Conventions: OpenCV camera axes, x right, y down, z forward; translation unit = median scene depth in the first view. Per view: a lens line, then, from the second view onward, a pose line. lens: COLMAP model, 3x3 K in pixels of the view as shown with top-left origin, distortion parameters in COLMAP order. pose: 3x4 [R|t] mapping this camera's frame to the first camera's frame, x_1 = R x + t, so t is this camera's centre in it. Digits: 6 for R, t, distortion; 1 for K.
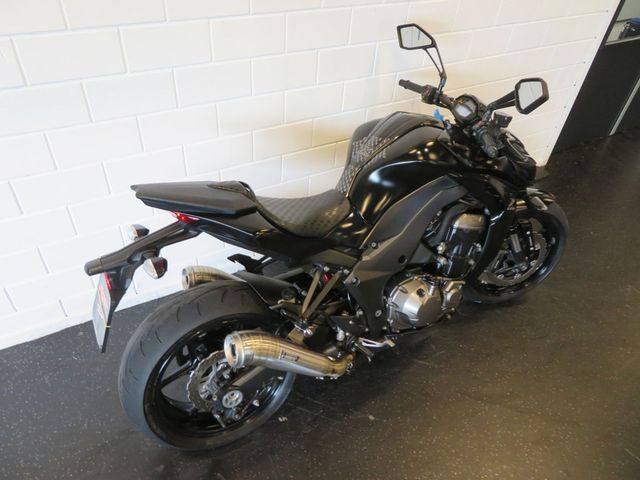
lens RADIAL K [[457.8, 0, 320.0], [0, 457.8, 240.0], [0, 0, 1]] dist [-0.002938, 0.001040]
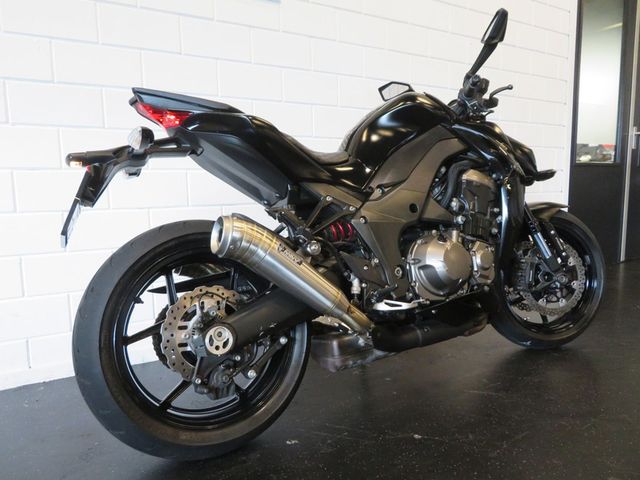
lens RADIAL K [[457.8, 0, 320.0], [0, 457.8, 240.0], [0, 0, 1]] dist [-0.002938, 0.001040]
pose [[0.995681, -0.092171, -0.011163, -0.001618], [0.070712, 0.830746, -0.552142, 0.563572], [0.060165, 0.548968, 0.833675, 0.256001]]
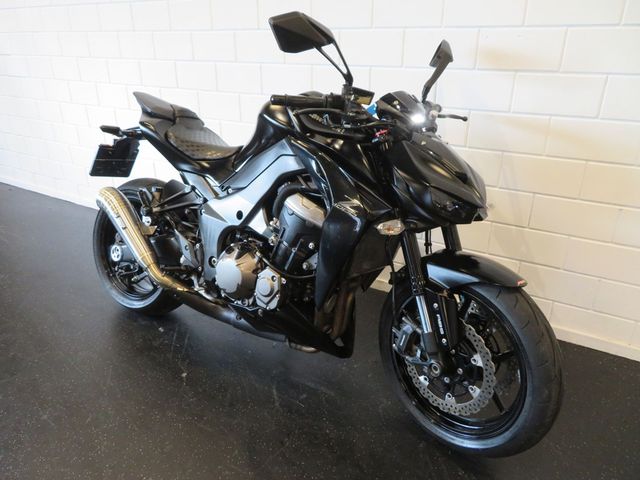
lens RADIAL K [[457.8, 0, 320.0], [0, 457.8, 240.0], [0, 0, 1]] dist [-0.002938, 0.001040]
pose [[0.470037, 0.285160, -0.835314, 1.069721], [-0.549104, 0.835415, -0.023790, 0.014962], [0.691050, 0.469856, 0.549258, 0.578860]]
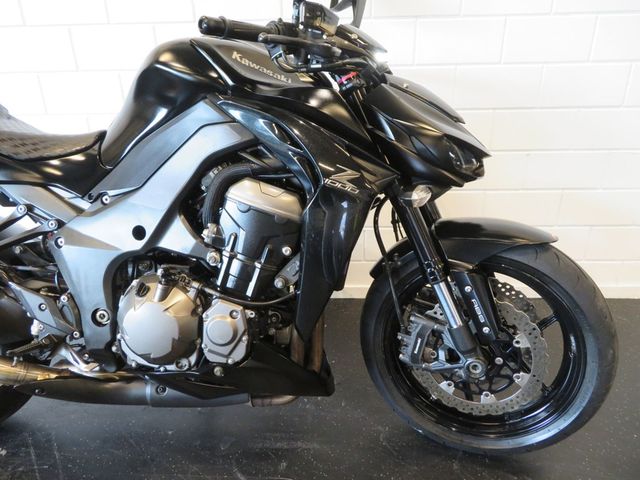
lens RADIAL K [[457.8, 0, 320.0], [0, 457.8, 240.0], [0, 0, 1]] dist [-0.002938, 0.001040]
pose [[0.831817, 0.130332, -0.539531, 0.699004], [-0.295985, 0.926456, -0.232532, 0.119799], [0.469546, 0.353118, 0.809218, 0.591889]]
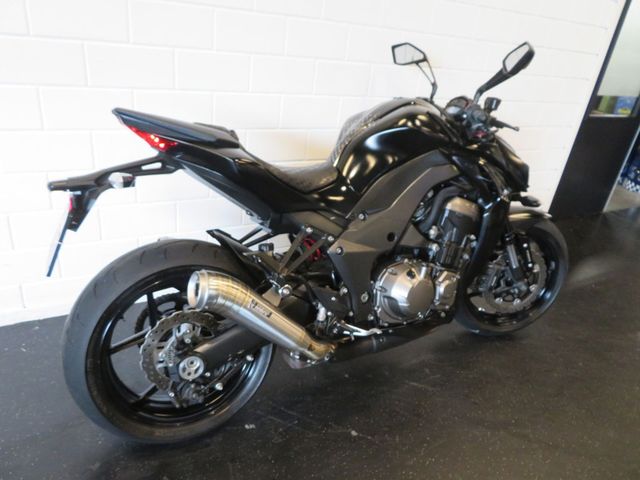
lens RADIAL K [[457.8, 0, 320.0], [0, 457.8, 240.0], [0, 0, 1]] dist [-0.002938, 0.001040]
pose [[0.998544, 0.053847, -0.003359, 0.035623], [-0.052997, 0.967295, -0.248058, 0.278402], [-0.010108, 0.247875, 0.968739, 0.091948]]
